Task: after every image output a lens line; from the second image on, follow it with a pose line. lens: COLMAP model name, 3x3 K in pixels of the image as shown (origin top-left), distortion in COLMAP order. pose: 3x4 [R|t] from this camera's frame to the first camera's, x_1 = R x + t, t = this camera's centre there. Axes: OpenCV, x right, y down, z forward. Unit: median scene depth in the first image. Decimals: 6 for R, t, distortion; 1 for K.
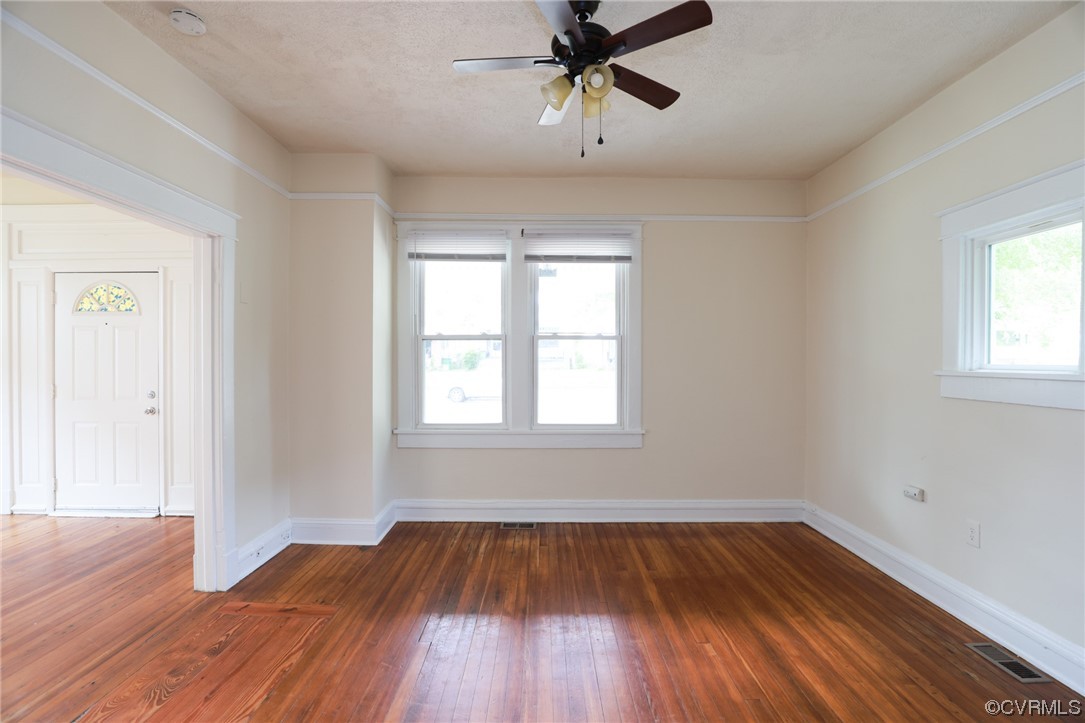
lens RADIAL K [[495.0, 0, 550.3], [0, 495.0, 360.6], [0, 0, 1]] dist [-0.035421, 0.006642]
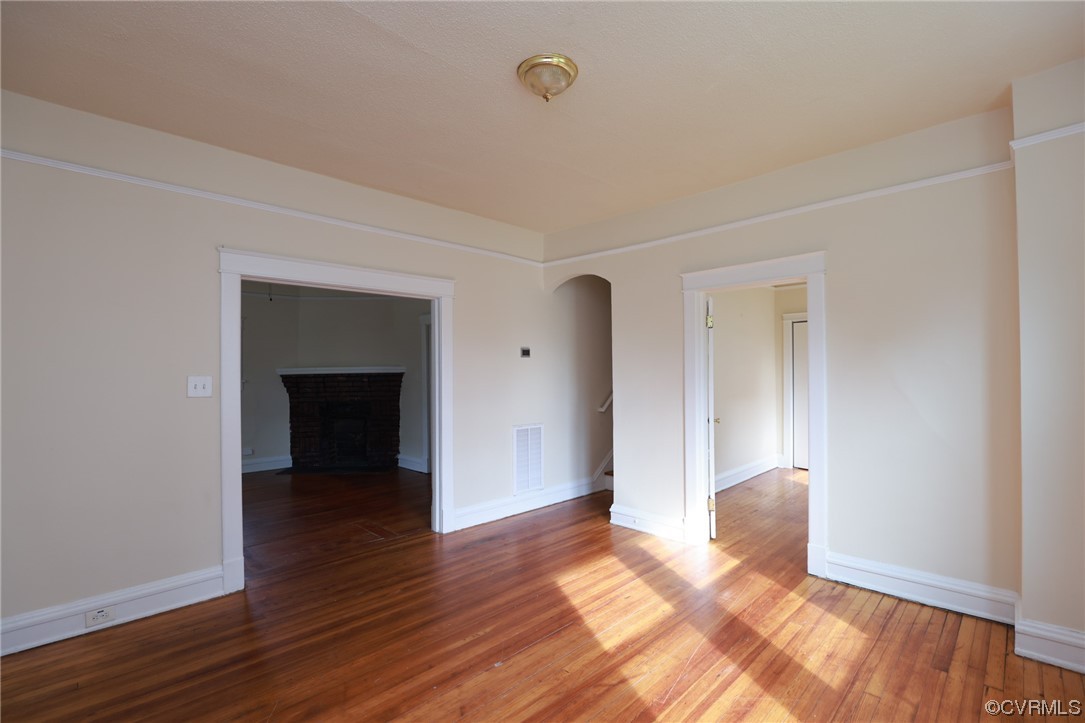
lens RADIAL K [[495.0, 0, 547.6], [0, 495.0, 363.8], [0, 0, 1]] dist [-0.035421, 0.006642]
pose [[-0.703068, 0.013145, 0.711001, -1.401902], [0.014376, 0.999888, -0.004270, -0.021025], [-0.710977, 0.007220, -0.703178, 0.885735]]
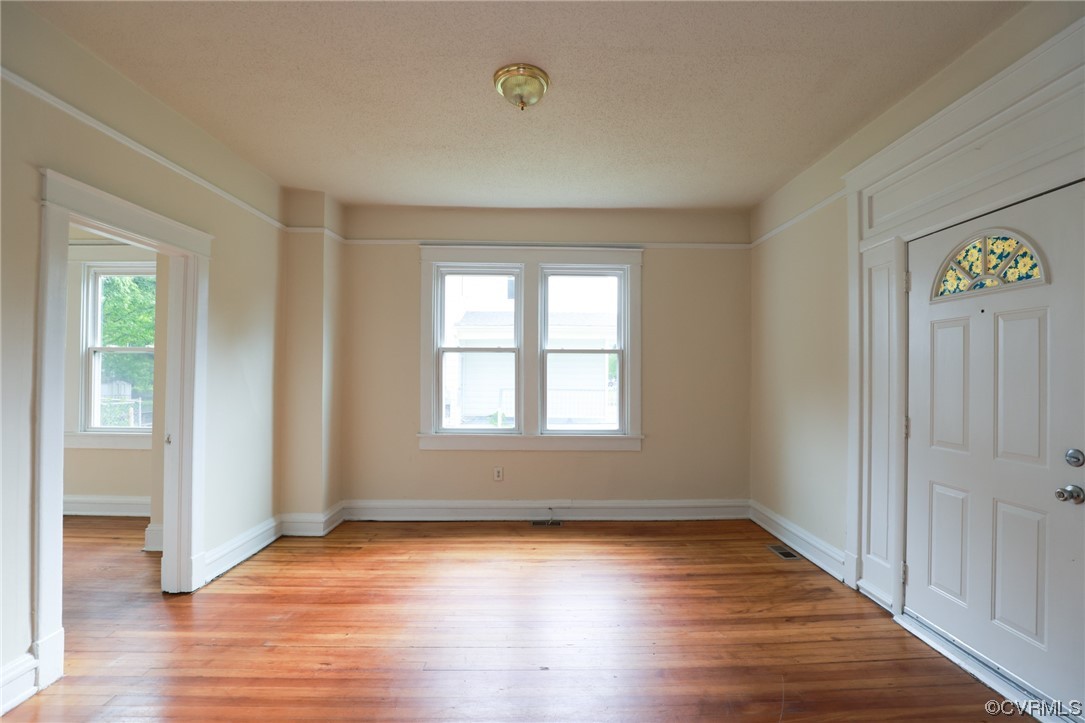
lens RADIAL K [[495.0, 0, 545.9], [0, 495.0, 367.6], [0, 0, 1]] dist [-0.035421, 0.006642]
pose [[0.008089, -0.013067, -0.999882, -0.390253], [-0.017328, 0.999763, -0.013205, 0.001718], [0.999817, 0.017432, 0.007860, 0.513472]]
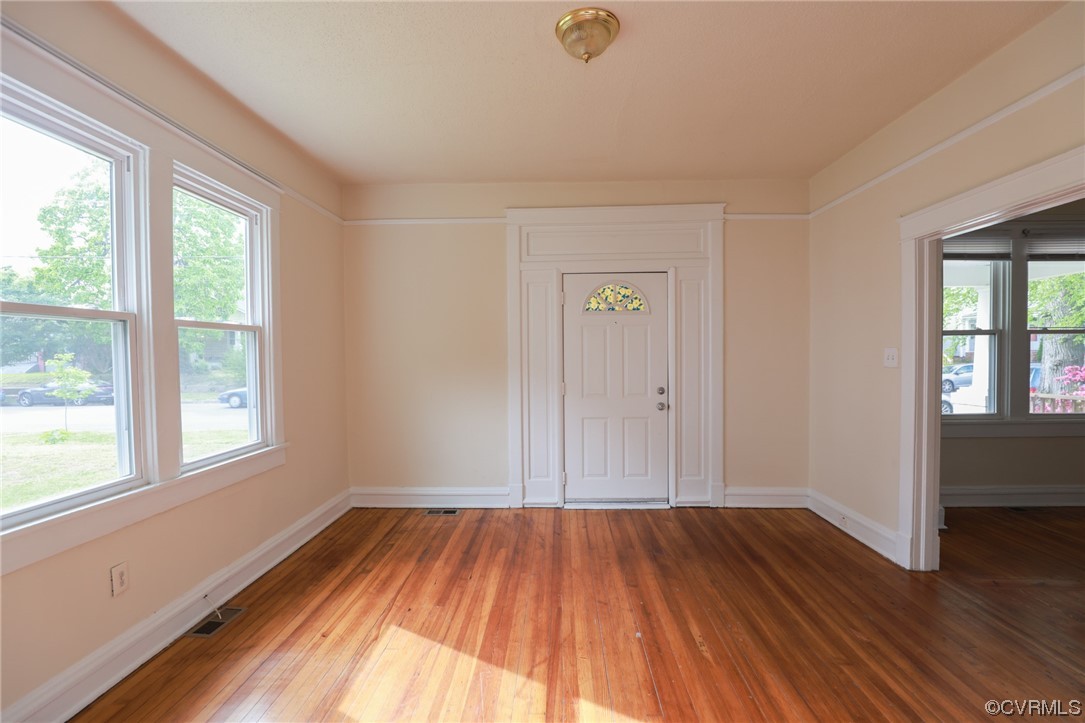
lens RADIAL K [[495.0, 0, 547.6], [0, 495.0, 367.7], [0, 0, 1]] dist [-0.035421, 0.006642]
pose [[0.999207, -0.009952, -0.038544, -1.026941], [0.010654, 0.999780, 0.018053, -0.000865], [0.038356, -0.018449, 0.999094, -0.064068]]
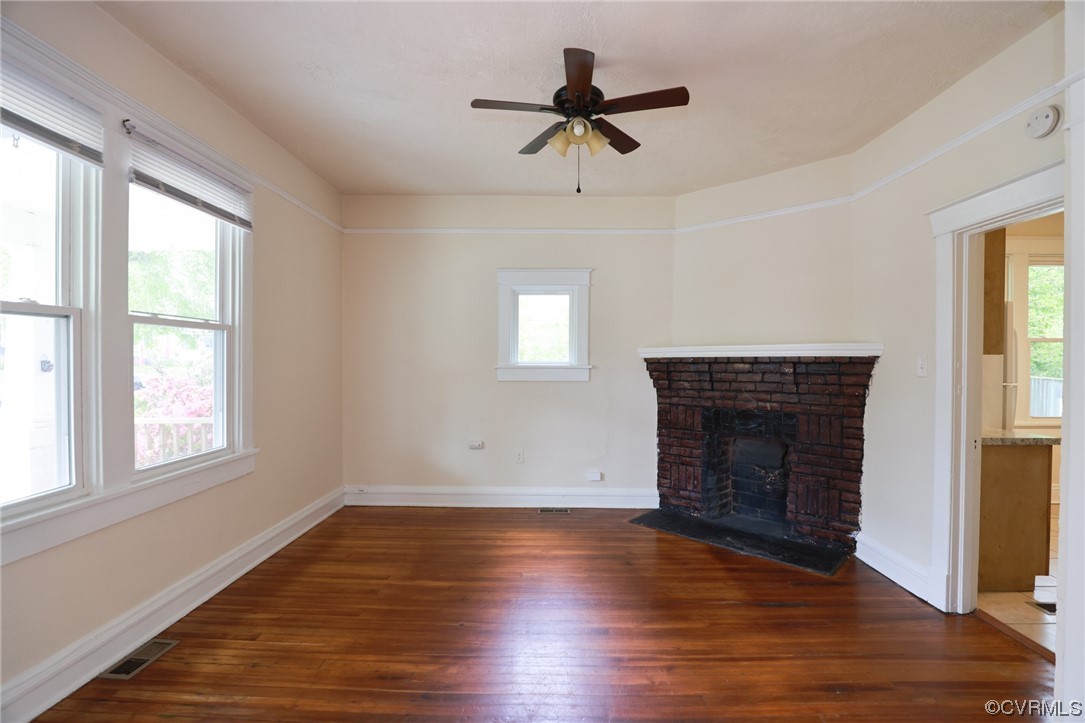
lens RADIAL K [[495.0, 0, 545.9], [0, 495.0, 366.9], [0, 0, 1]] dist [-0.035421, 0.006642]
pose [[0.024310, -0.015767, 0.999580, -0.575429], [0.000546, 0.999876, 0.015759, -0.000579], [-0.999704, 0.000162, 0.024316, 0.521127]]
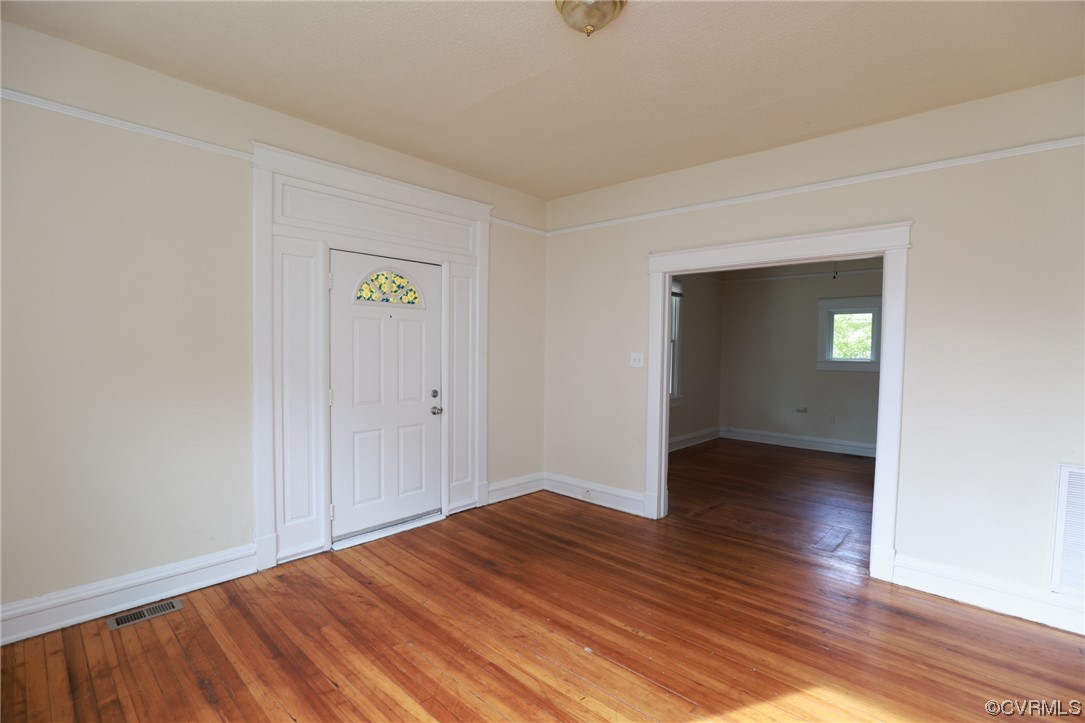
lens RADIAL K [[495.0, 0, 546.9], [0, 495.0, 365.1], [0, 0, 1]] dist [-0.035421, 0.006642]
pose [[0.680292, -0.019274, 0.732687, -1.388722], [-0.005772, 0.999482, 0.031652, -0.018059], [-0.732918, -0.025762, 0.679829, 0.177851]]
